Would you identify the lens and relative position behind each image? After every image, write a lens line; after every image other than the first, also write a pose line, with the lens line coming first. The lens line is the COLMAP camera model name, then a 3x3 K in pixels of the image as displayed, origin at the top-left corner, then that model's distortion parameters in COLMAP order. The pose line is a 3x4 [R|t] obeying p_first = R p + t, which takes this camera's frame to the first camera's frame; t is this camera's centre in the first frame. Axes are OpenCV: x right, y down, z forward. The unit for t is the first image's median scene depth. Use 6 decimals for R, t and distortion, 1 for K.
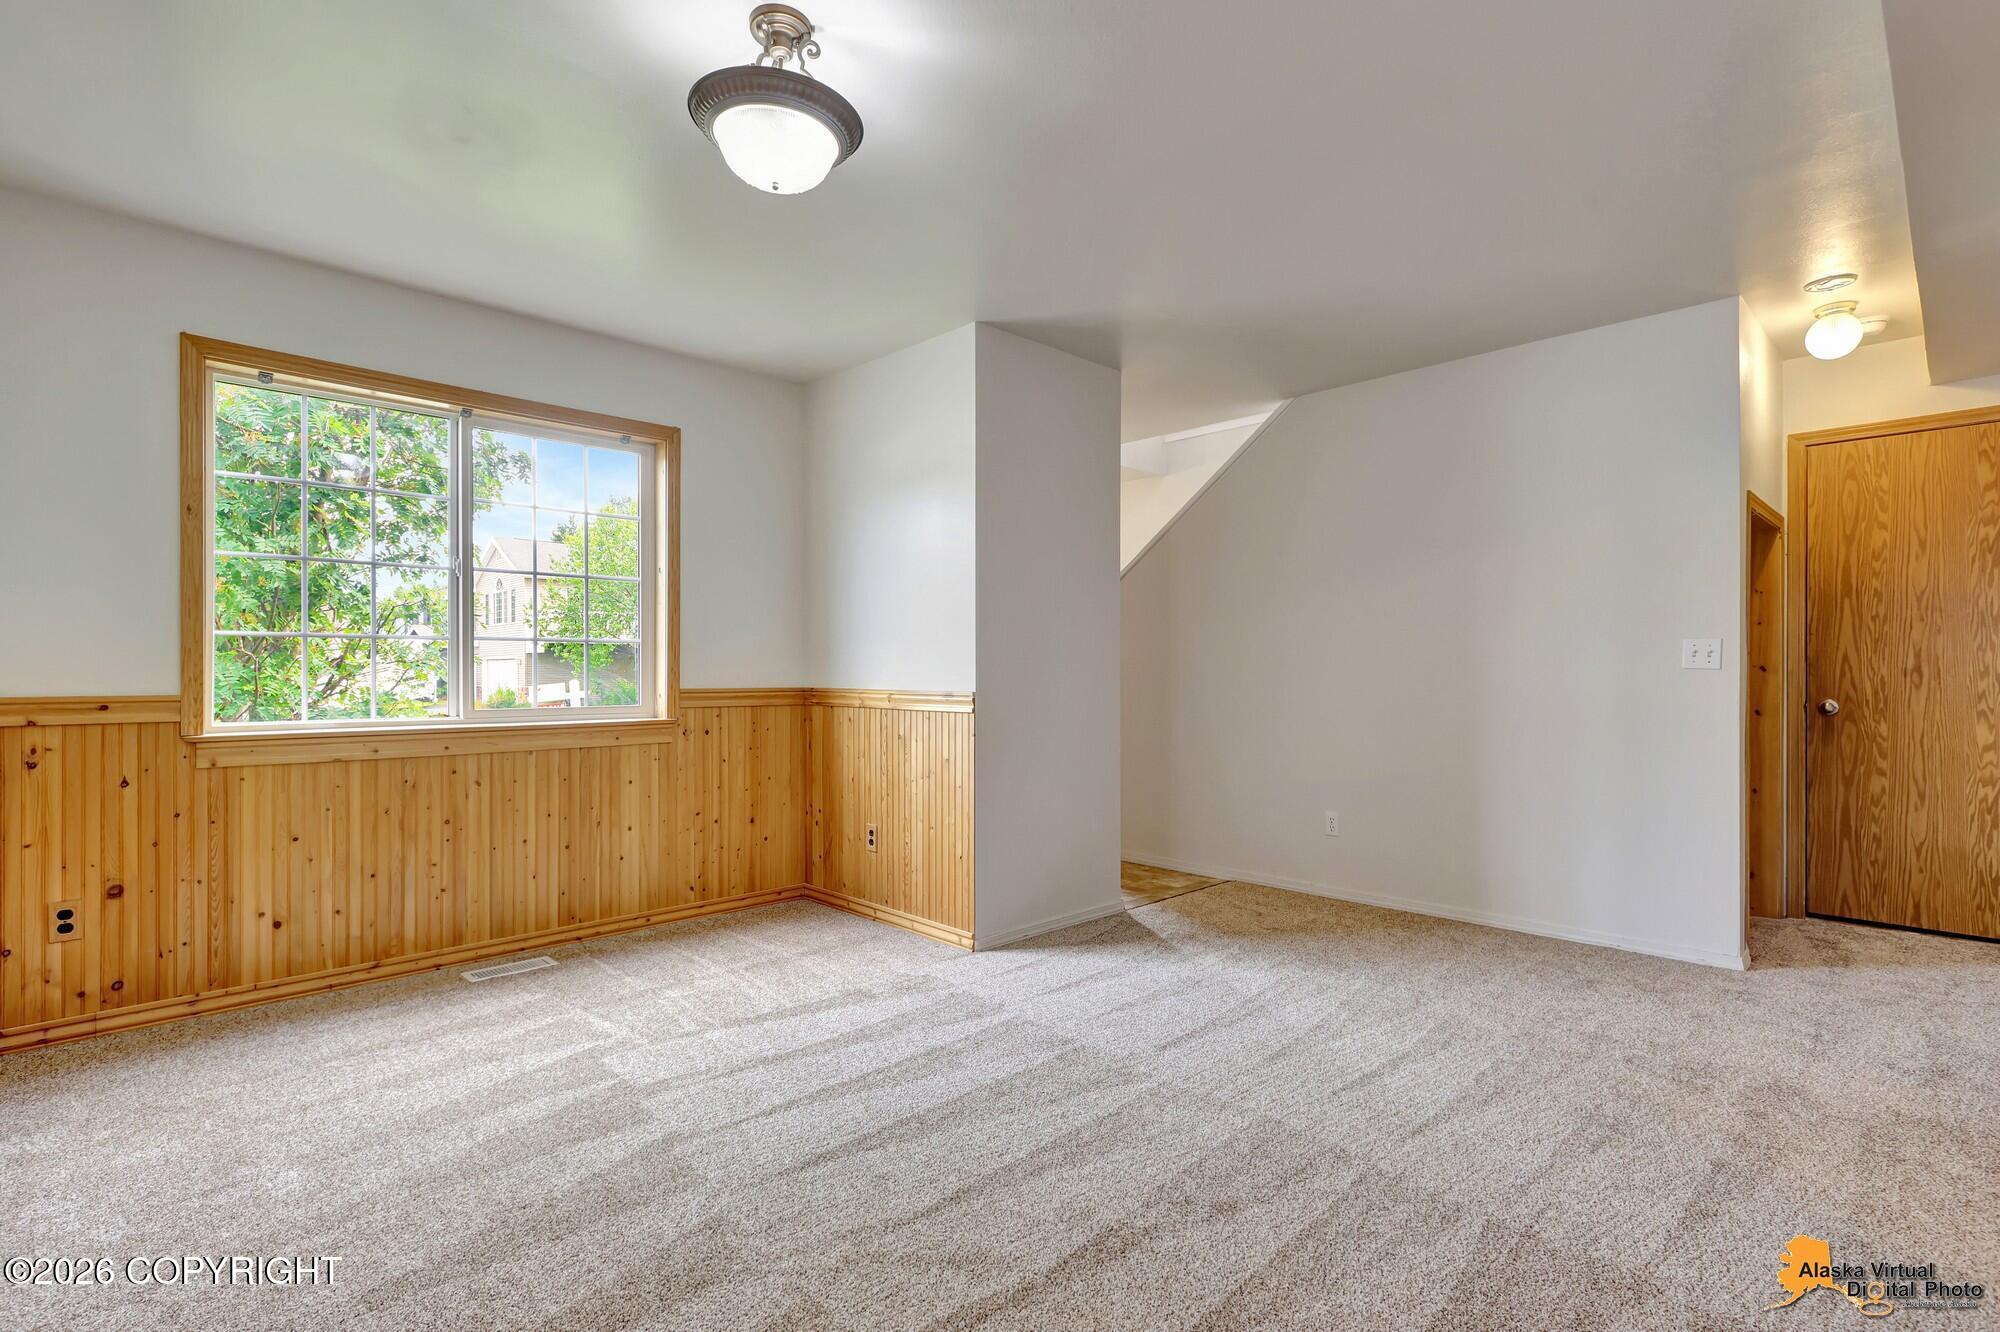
lens RADIAL K [[937.5, 0, 992.0], [0, 937.5, 677.9], [0, 0, 1]] dist [0.009094, -0.000597]
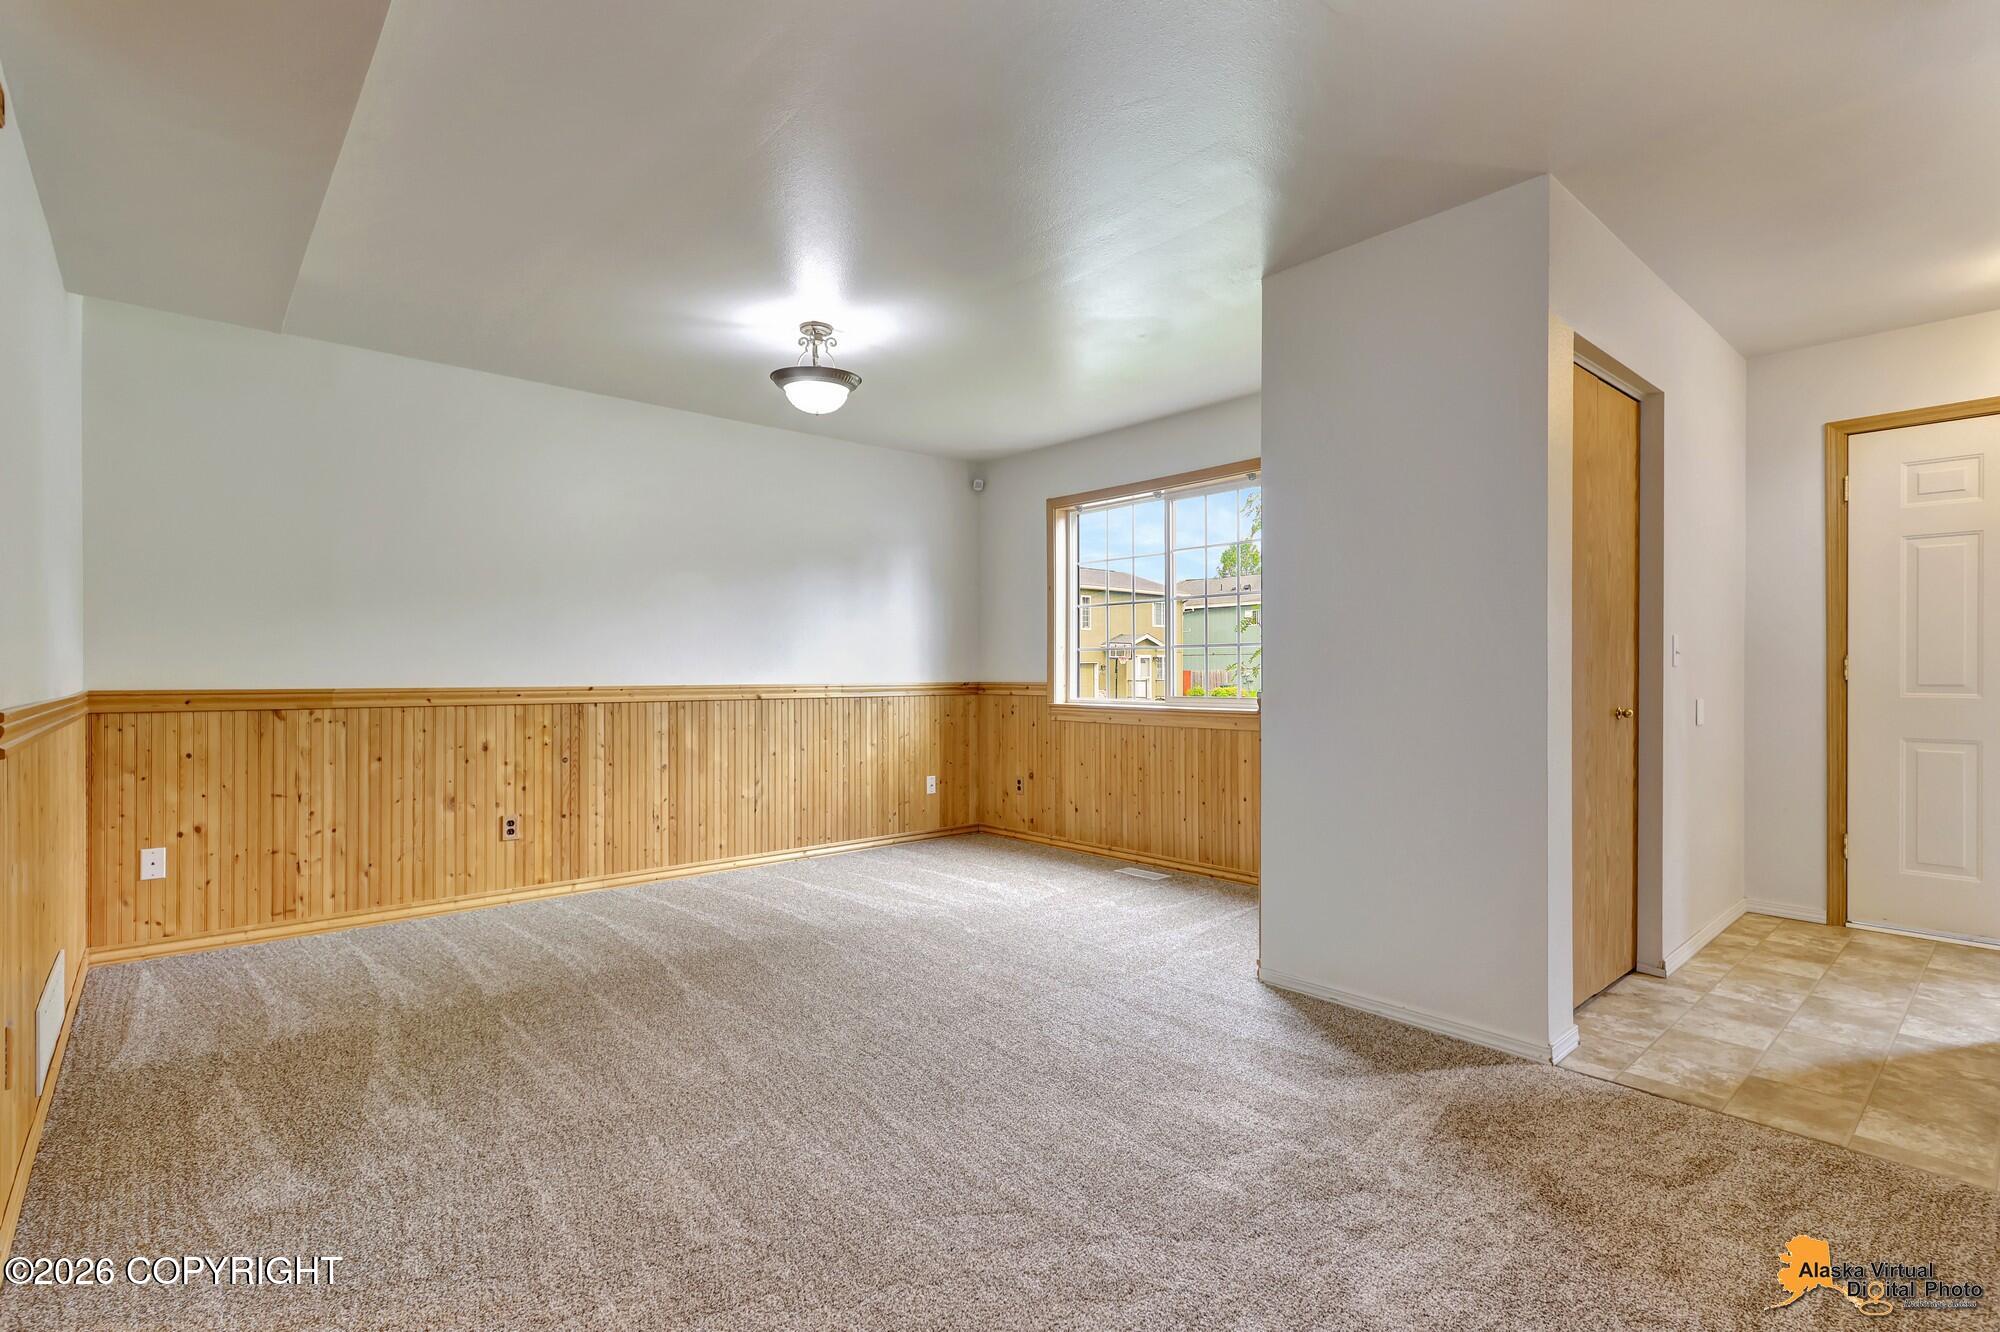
lens RADIAL K [[937.6, 0, 1005.3], [0, 937.6, 669.7], [0, 0, 1]] dist [0.012041, -0.000059]
pose [[-0.027875, 0.002806, -0.999607, 1.056424], [0.001246, 0.999995, 0.002772, -0.013231], [0.999611, -0.001168, -0.027879, 0.920818]]
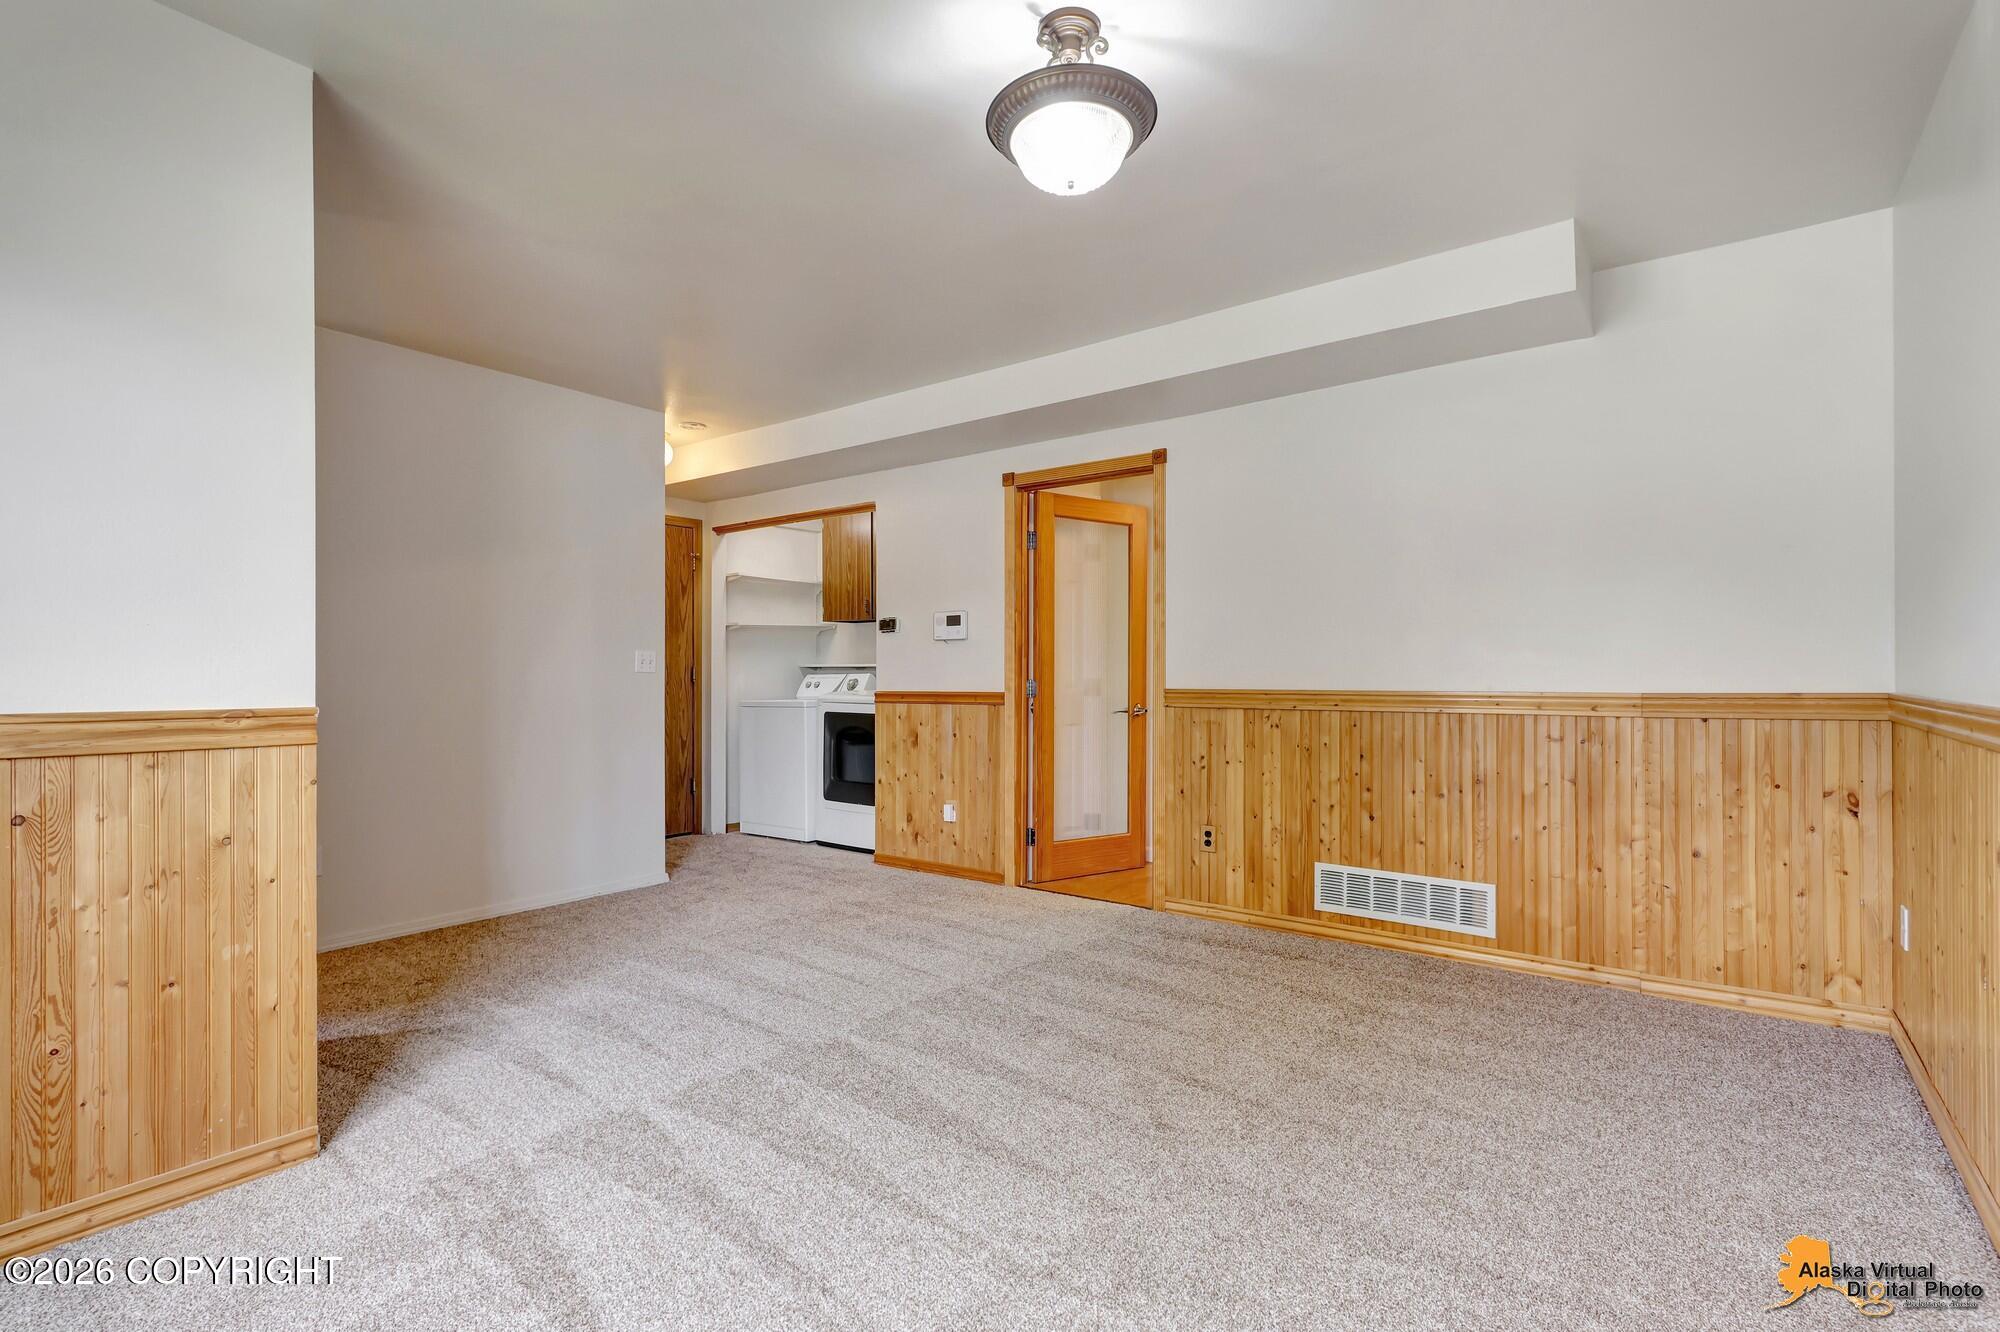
lens RADIAL K [[937.5, 0, 992.0], [0, 937.5, 677.9], [0, 0, 1]] dist [0.009094, -0.000597]
pose [[-0.152679, -0.000170, 0.988276, -0.776283], [0.004160, 0.999991, 0.000814, -0.001974], [-0.988267, 0.004235, -0.152676, 0.796957]]
